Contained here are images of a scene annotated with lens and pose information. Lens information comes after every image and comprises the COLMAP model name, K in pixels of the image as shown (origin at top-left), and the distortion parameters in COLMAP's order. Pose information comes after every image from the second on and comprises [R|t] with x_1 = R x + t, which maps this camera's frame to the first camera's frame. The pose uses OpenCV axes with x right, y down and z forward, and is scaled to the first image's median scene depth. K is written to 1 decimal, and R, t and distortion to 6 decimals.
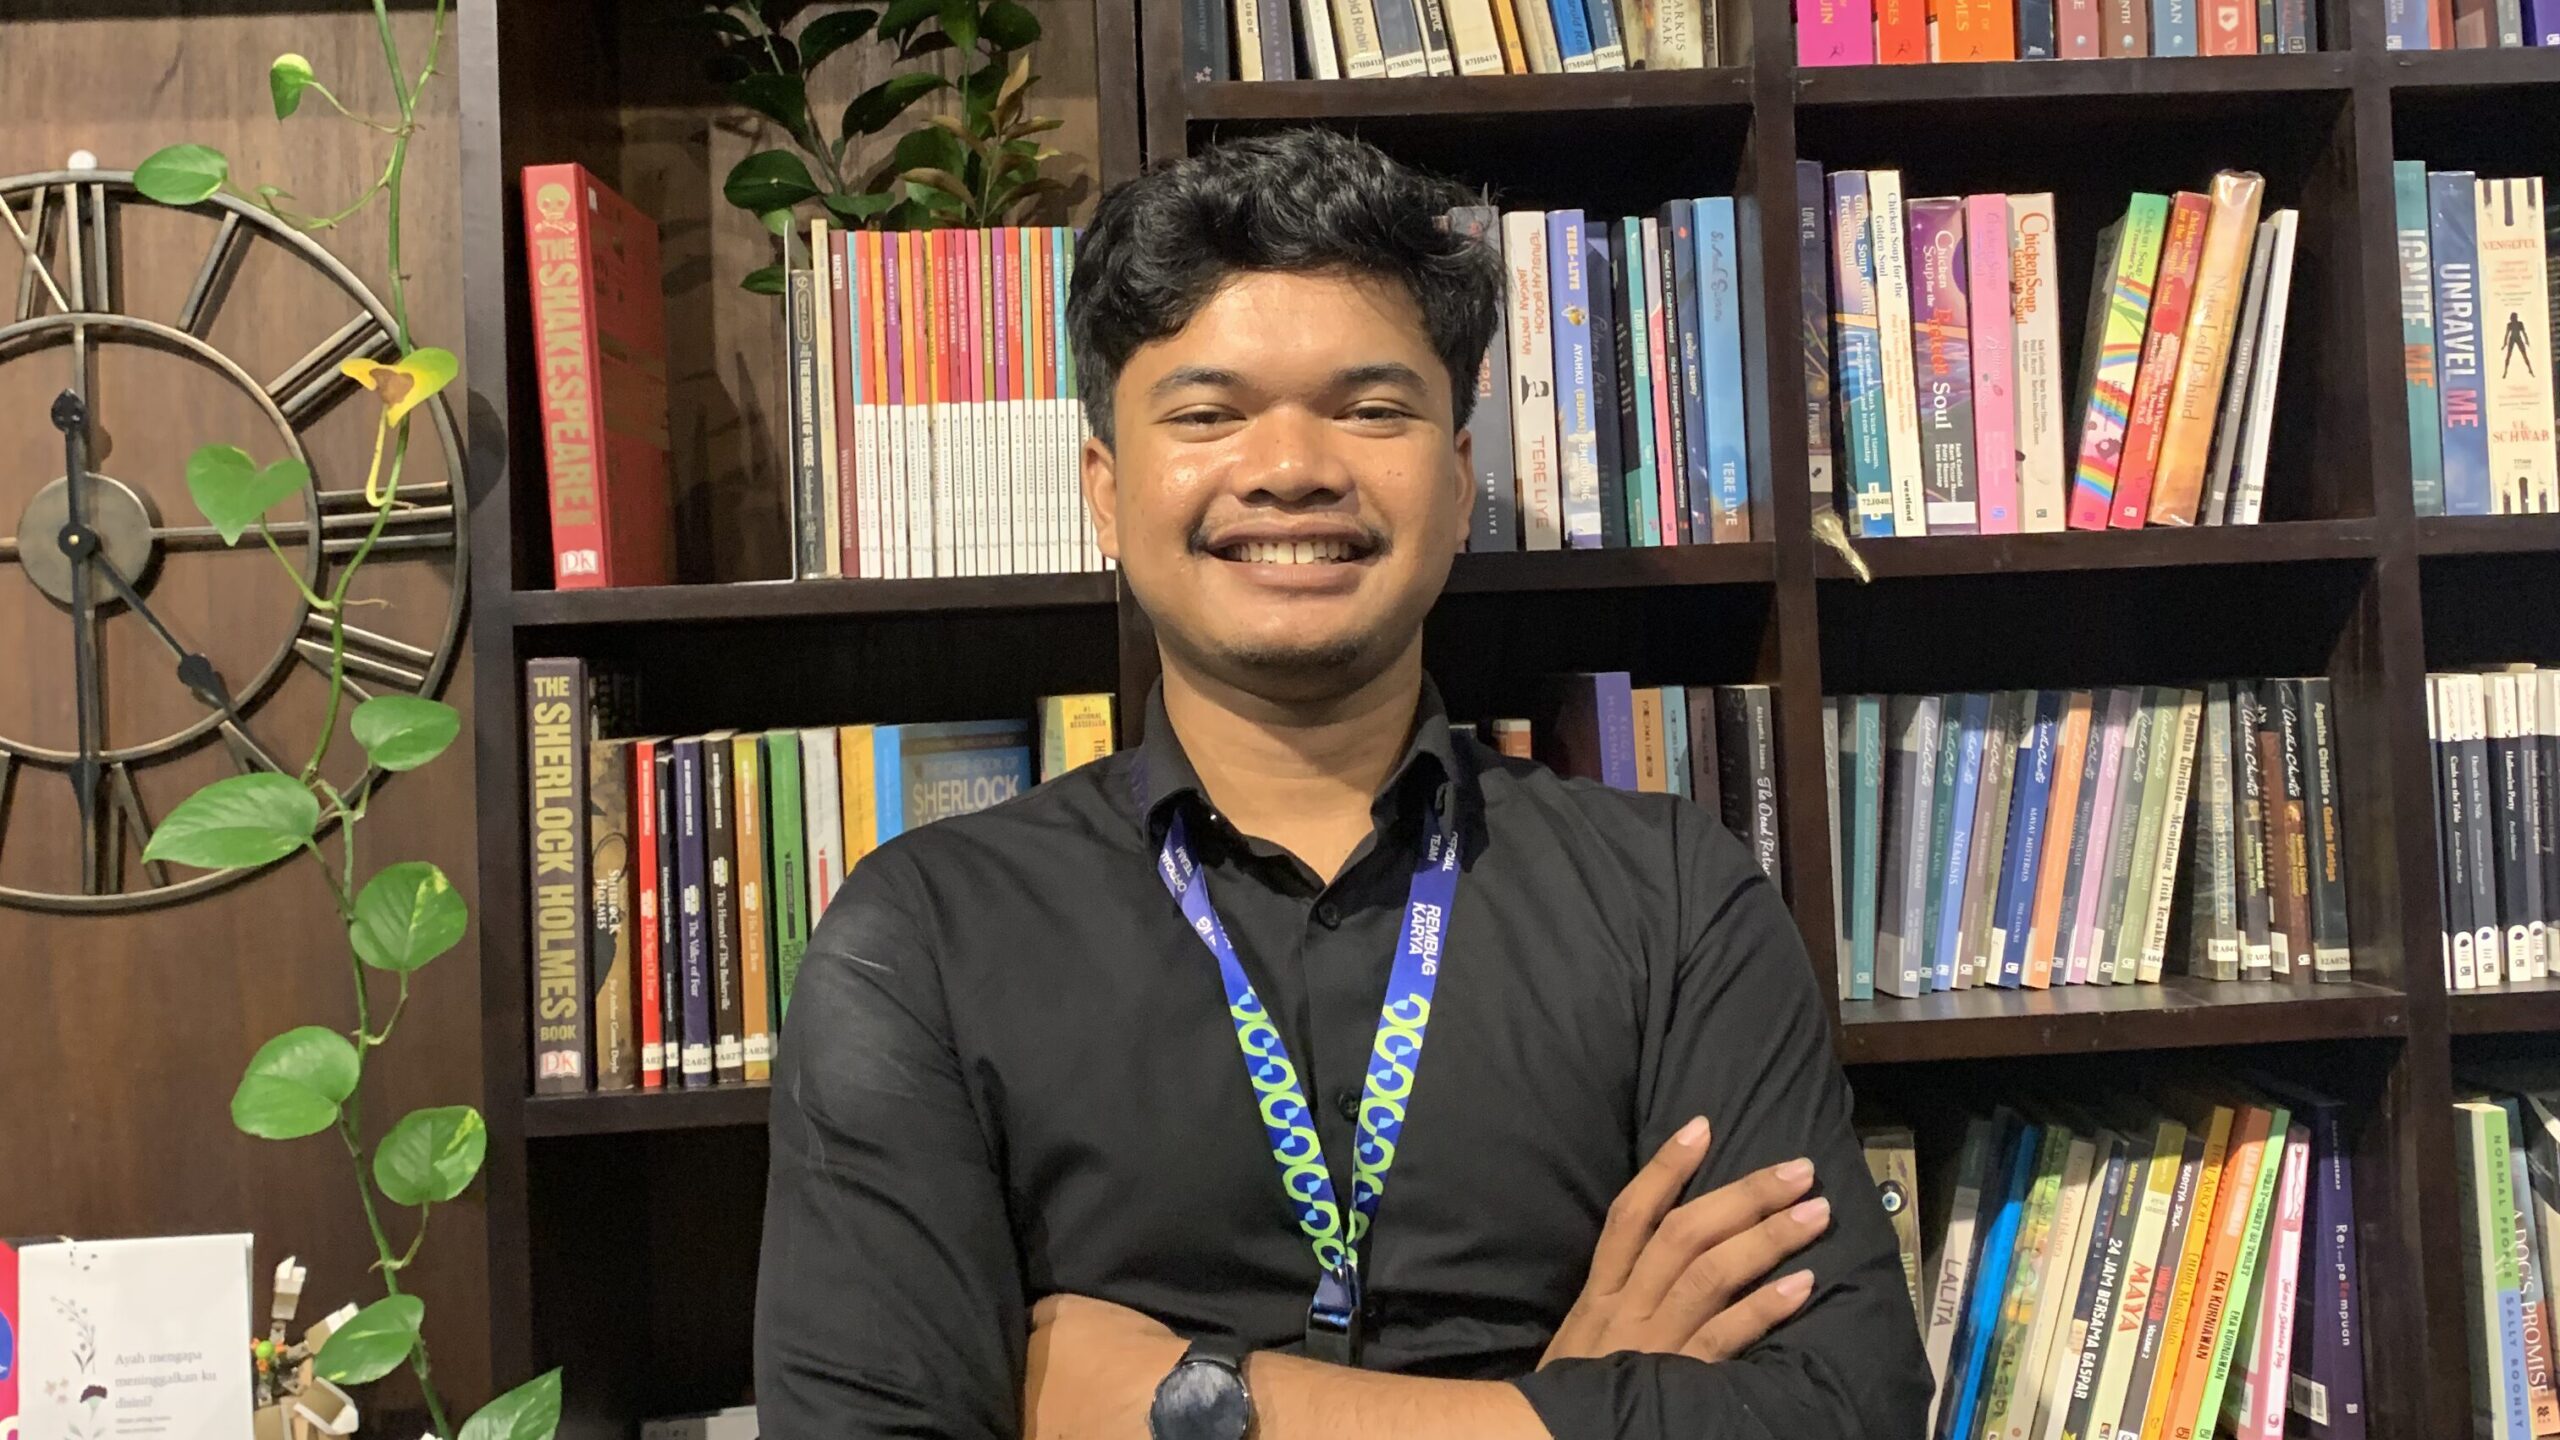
lens RADIAL K [[1996.5, 0, 1280.0], [0, 1996.5, 720.0], [0, 0, 1]] dist [0.000952, -0.002161]
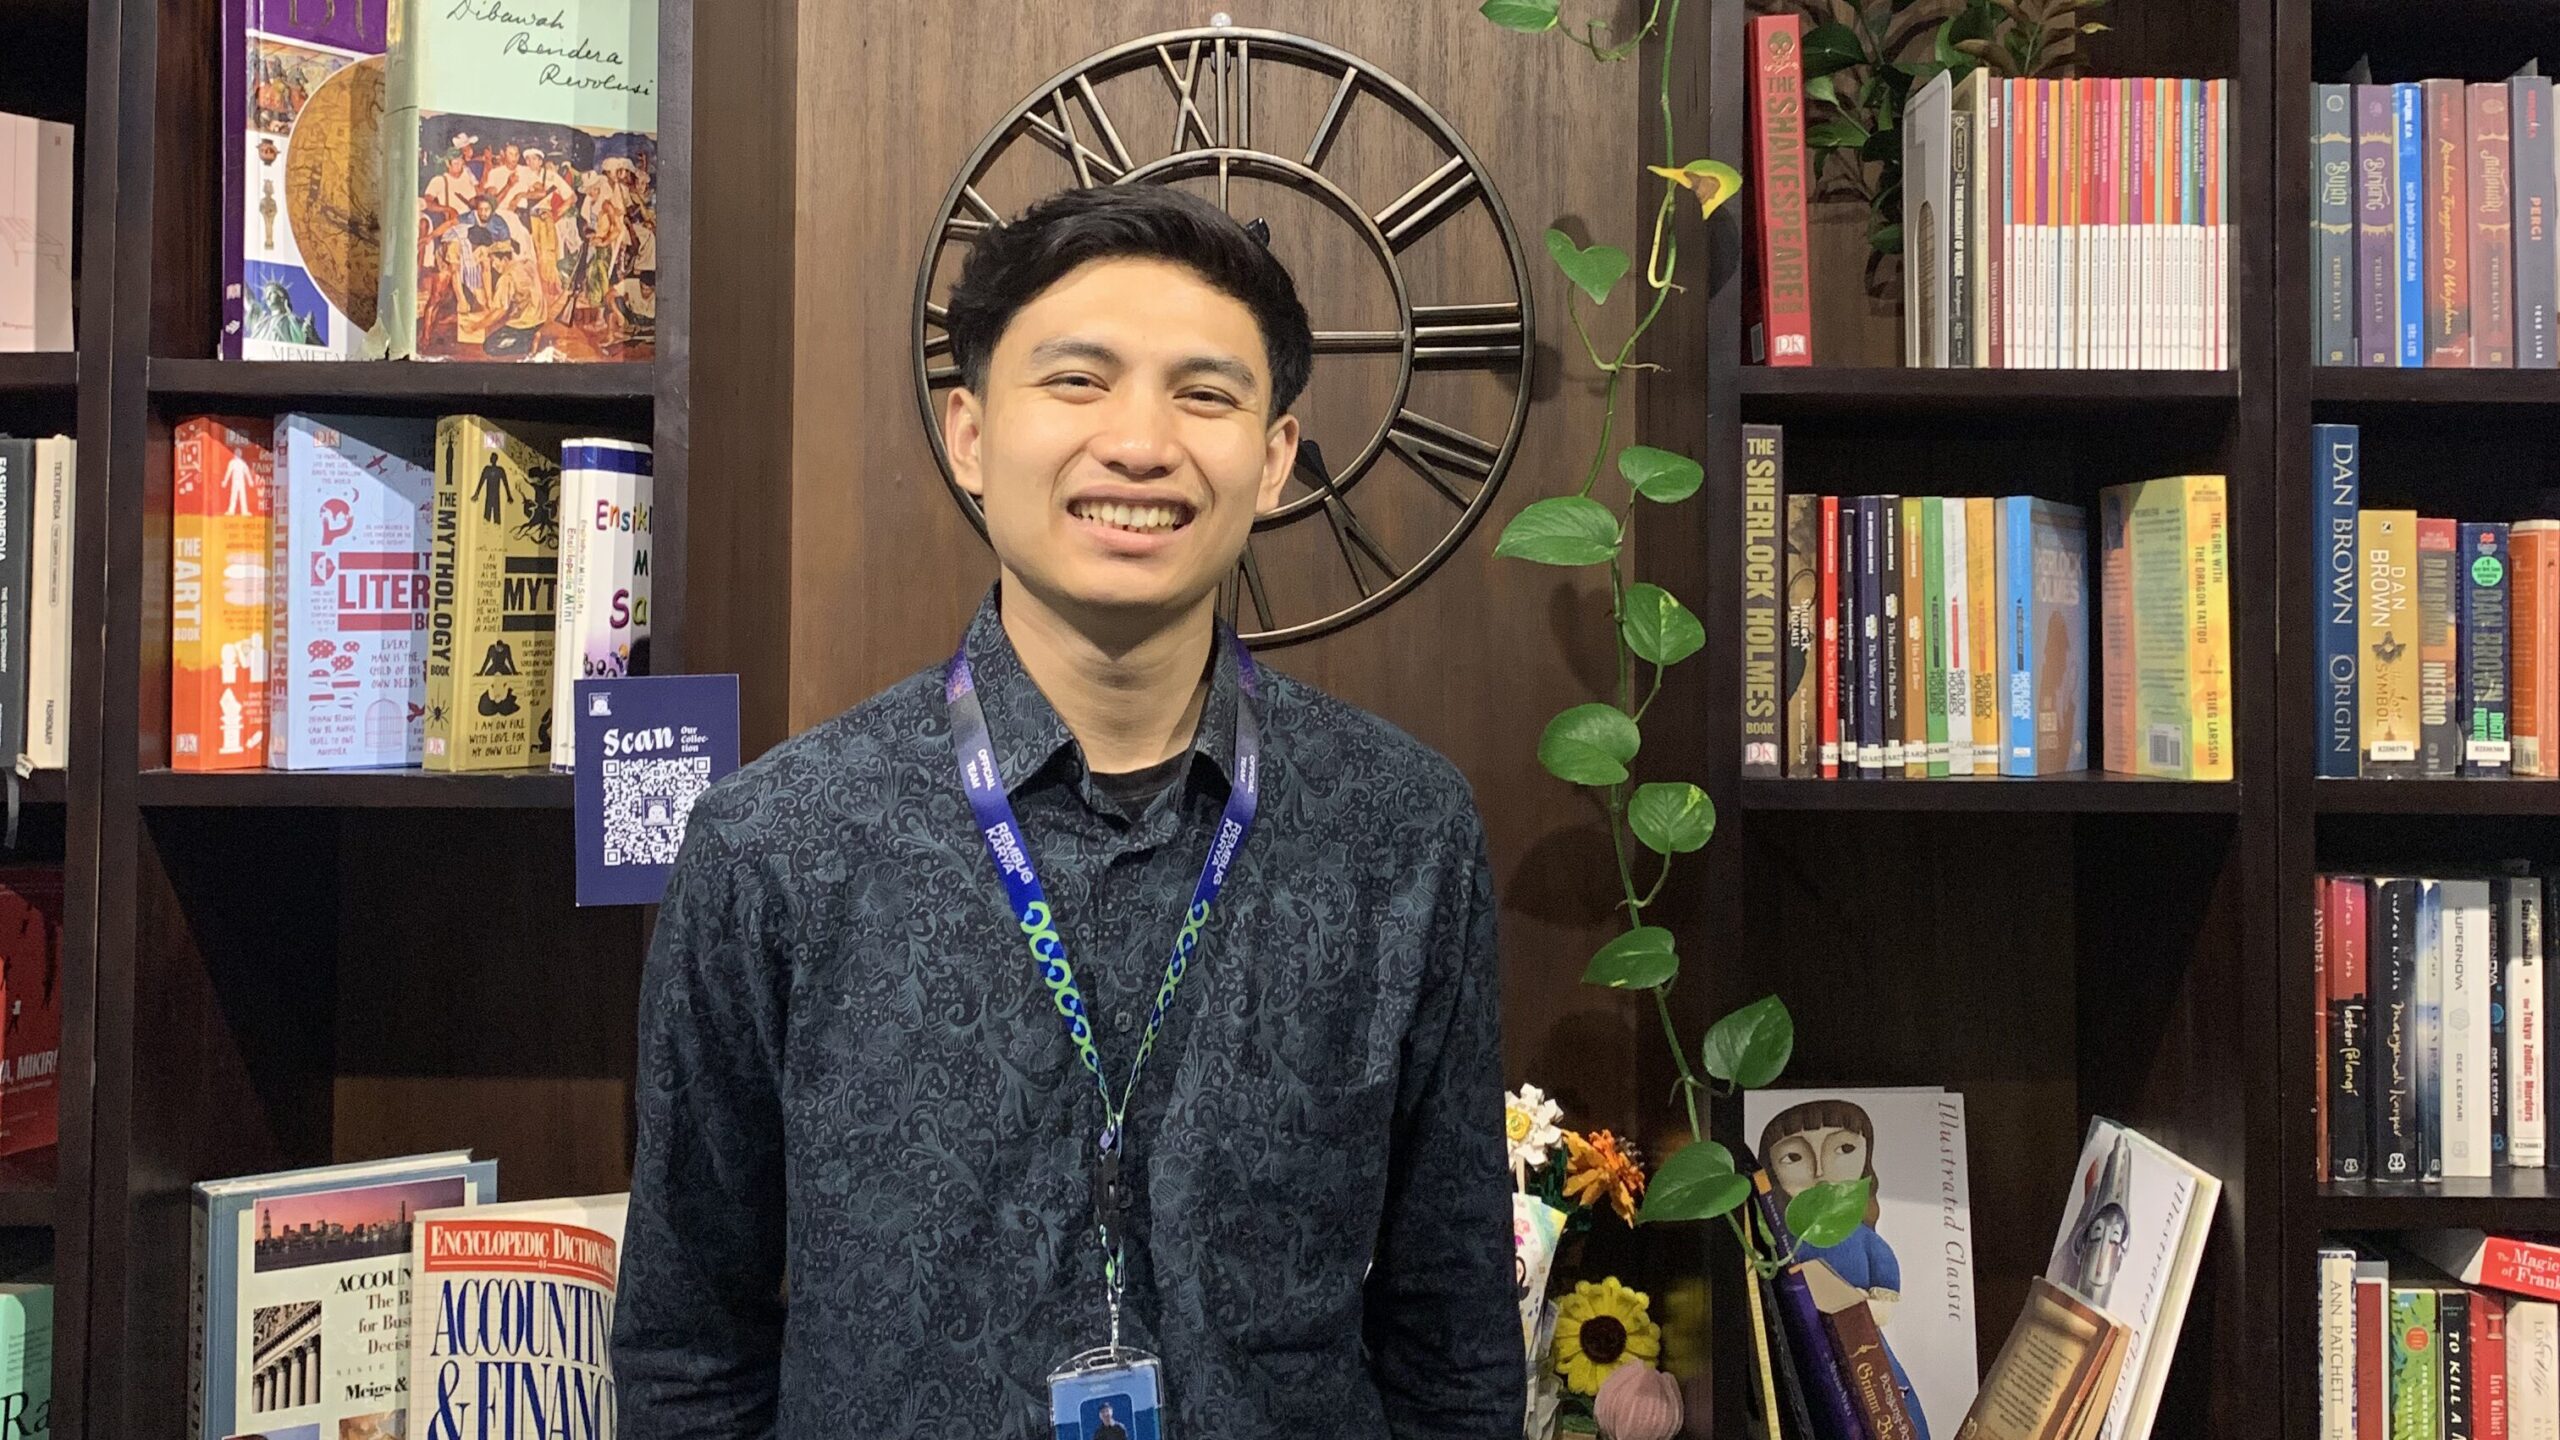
lens RADIAL K [[1965.5, 0, 1280.0], [0, 1965.5, 720.0], [0, 0, 1]] dist [0.068324, -0.002181]
pose [[0.995941, 0.054188, -0.071868, -0.560990], [-0.054106, 0.998530, 0.003096, 0.162037], [0.071930, 0.000805, 0.997409, -0.223239]]
